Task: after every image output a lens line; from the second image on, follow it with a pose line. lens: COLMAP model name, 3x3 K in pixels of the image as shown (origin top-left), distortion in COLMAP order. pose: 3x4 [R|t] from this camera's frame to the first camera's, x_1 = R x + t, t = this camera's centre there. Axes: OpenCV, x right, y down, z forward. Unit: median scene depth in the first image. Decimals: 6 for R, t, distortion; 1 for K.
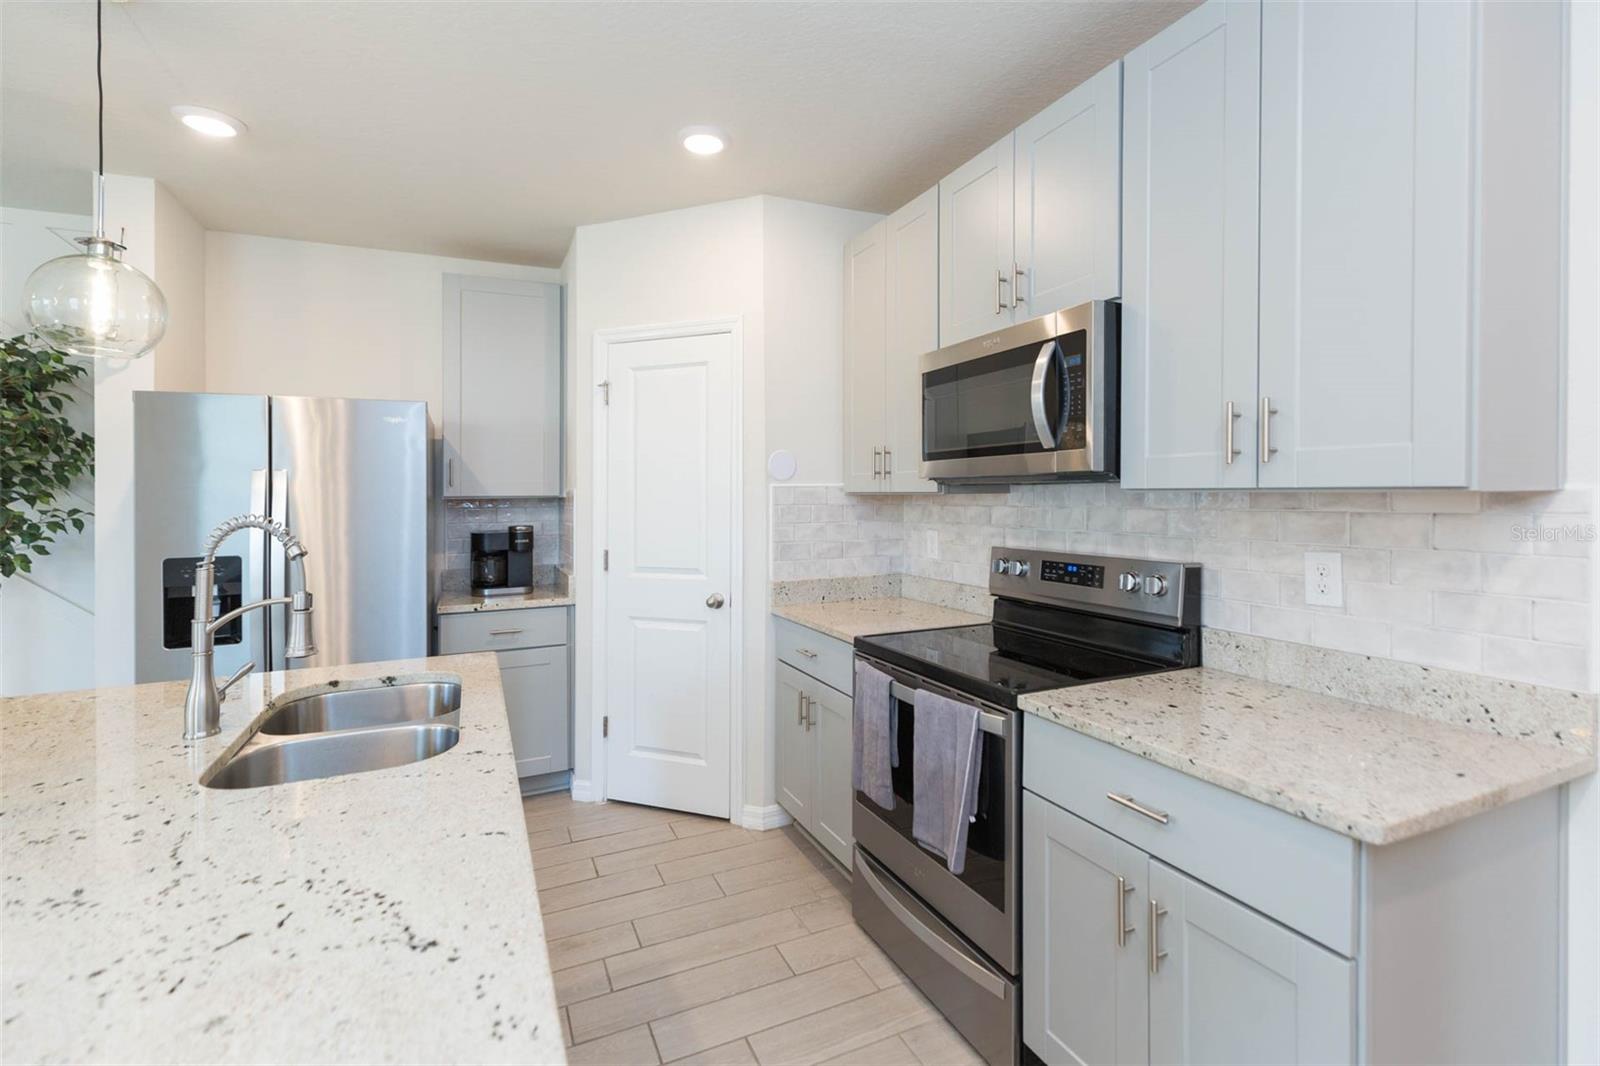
lens RADIAL K [[725.3, 0, 798.1], [0, 725.3, 529.1], [0, 0, 1]] dist [0.002206, 0.000383]
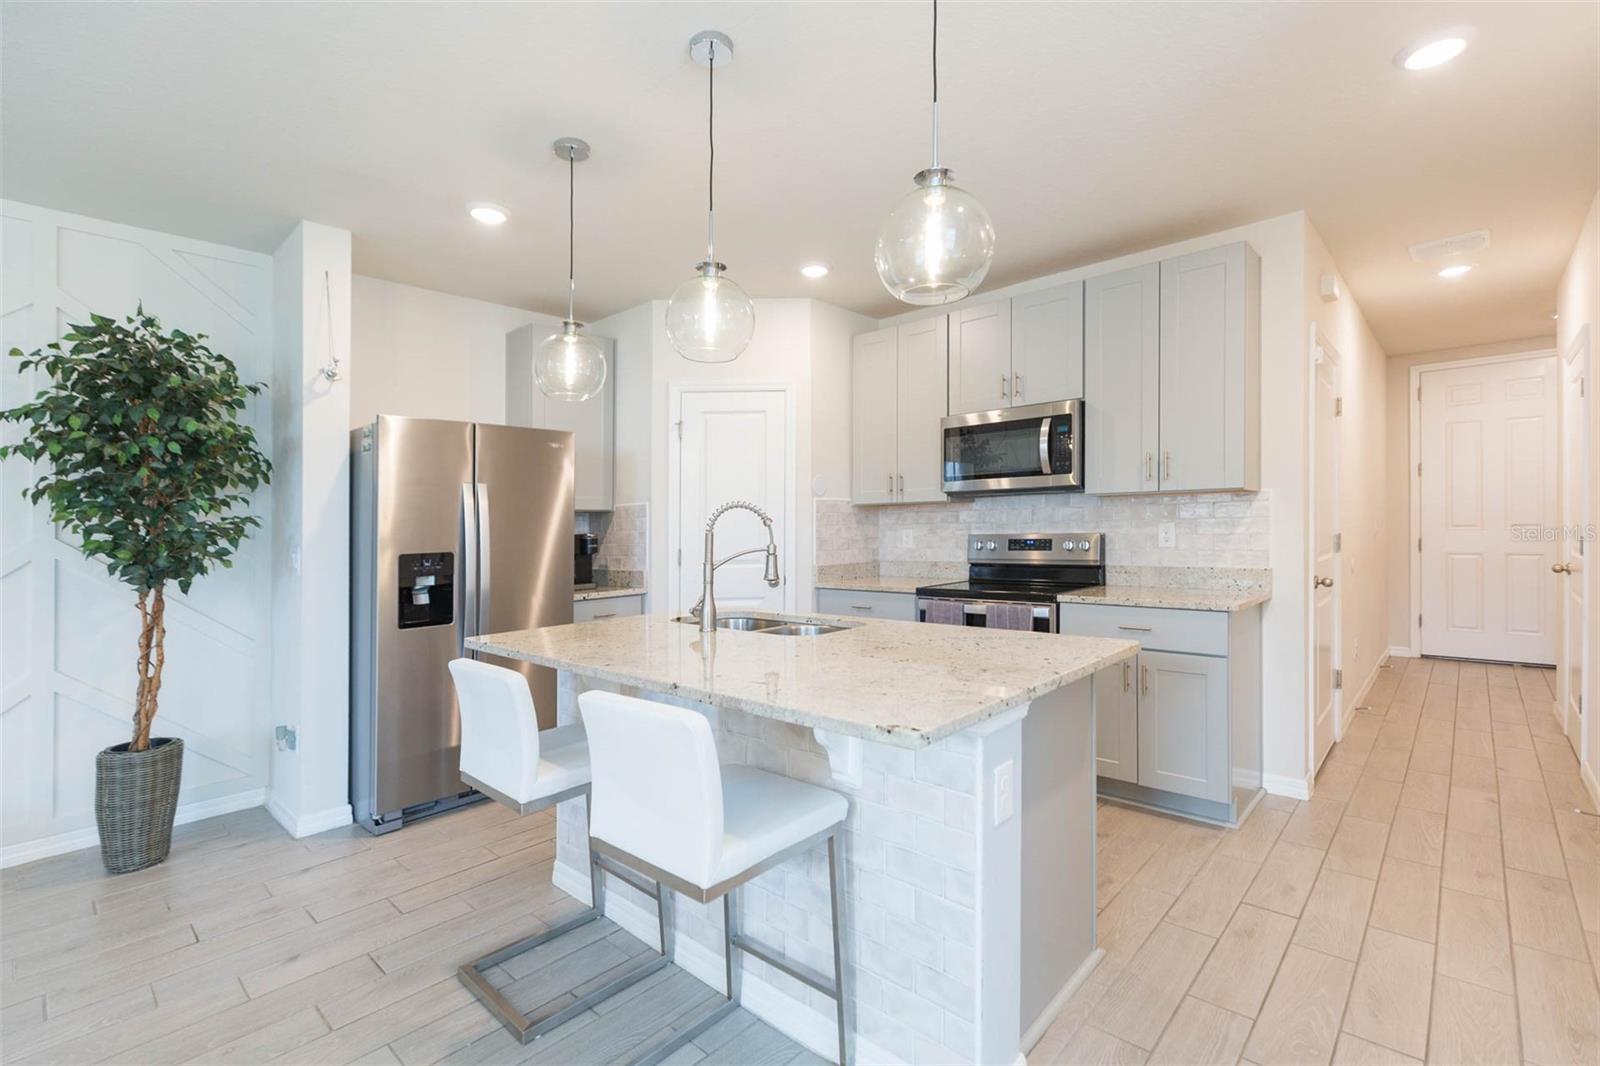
lens RADIAL K [[717.8, 0, 798.5], [0, 717.8, 548.7], [0, 0, 1]] dist [0.000162, 0.000323]
pose [[0.919707, -0.021264, 0.392028, -0.827905], [0.030367, 0.999394, -0.017033, 0.082215], [-0.391428, 0.027570, 0.919795, -0.398136]]
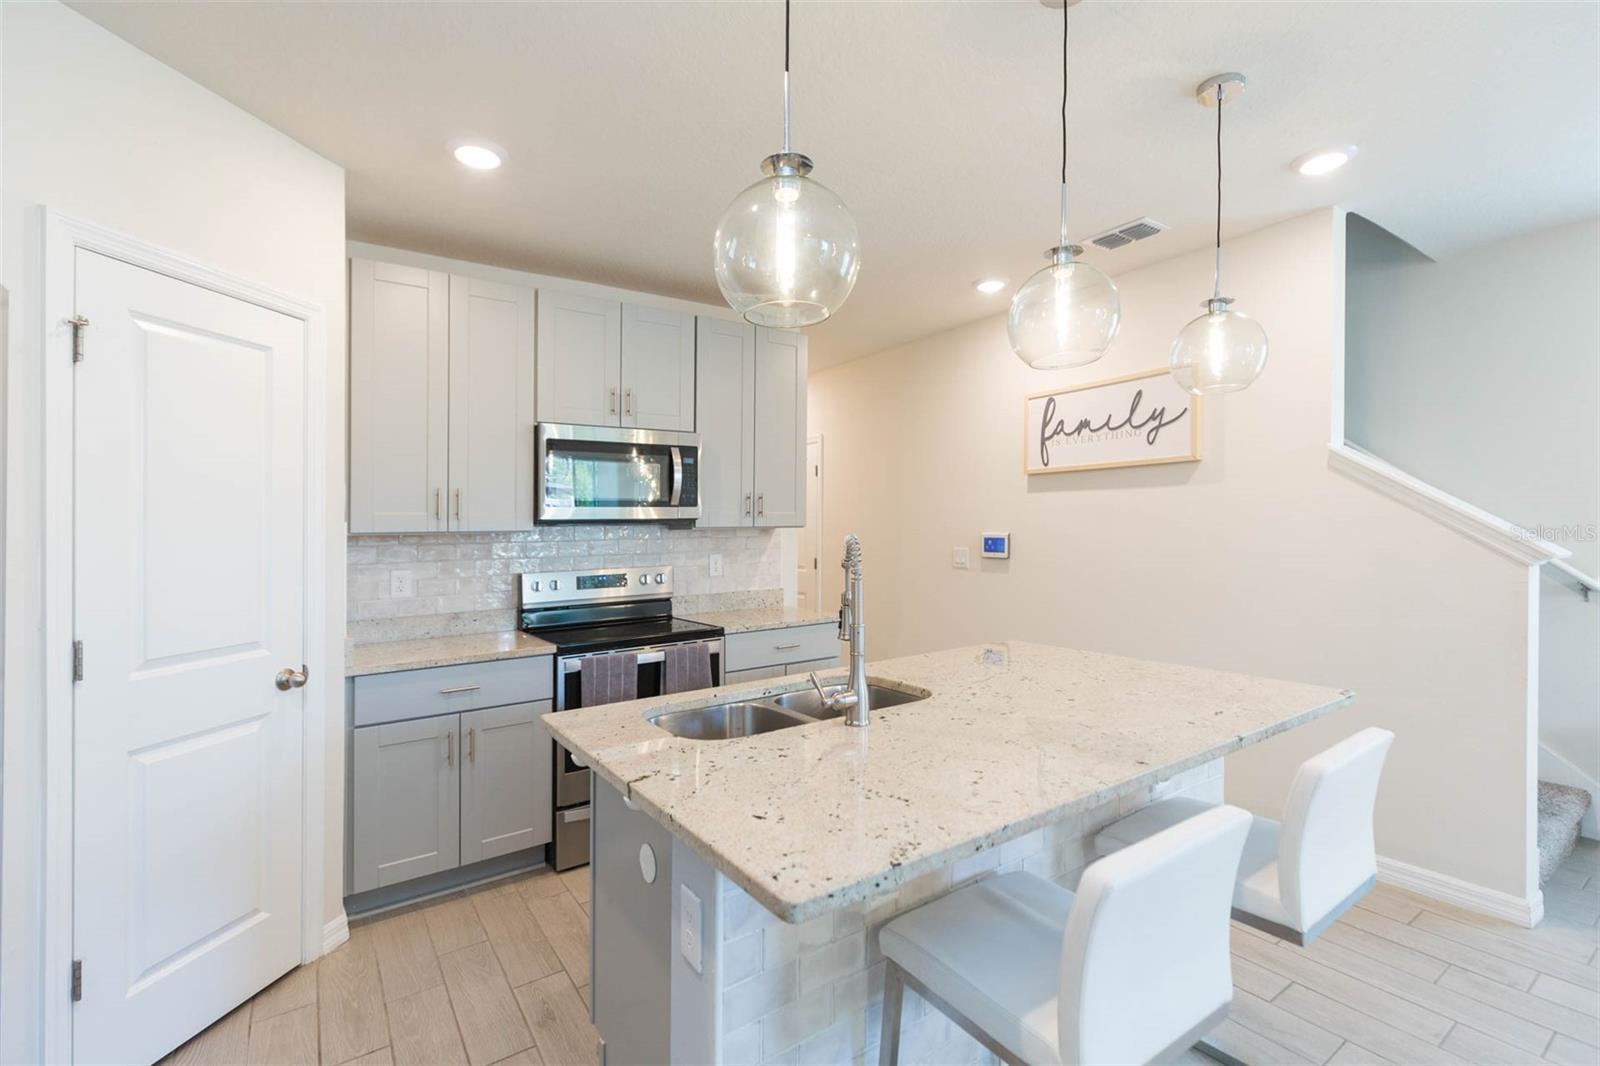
lens RADIAL K [[717.8, 0, 798.5], [0, 717.8, 548.7], [0, 0, 1]] dist [0.000162, 0.000323]
pose [[-0.179840, -0.012845, 0.983612, -1.230169], [0.068594, 0.997317, 0.025565, -0.020884], [-0.981301, 0.072068, -0.178476, 0.838878]]
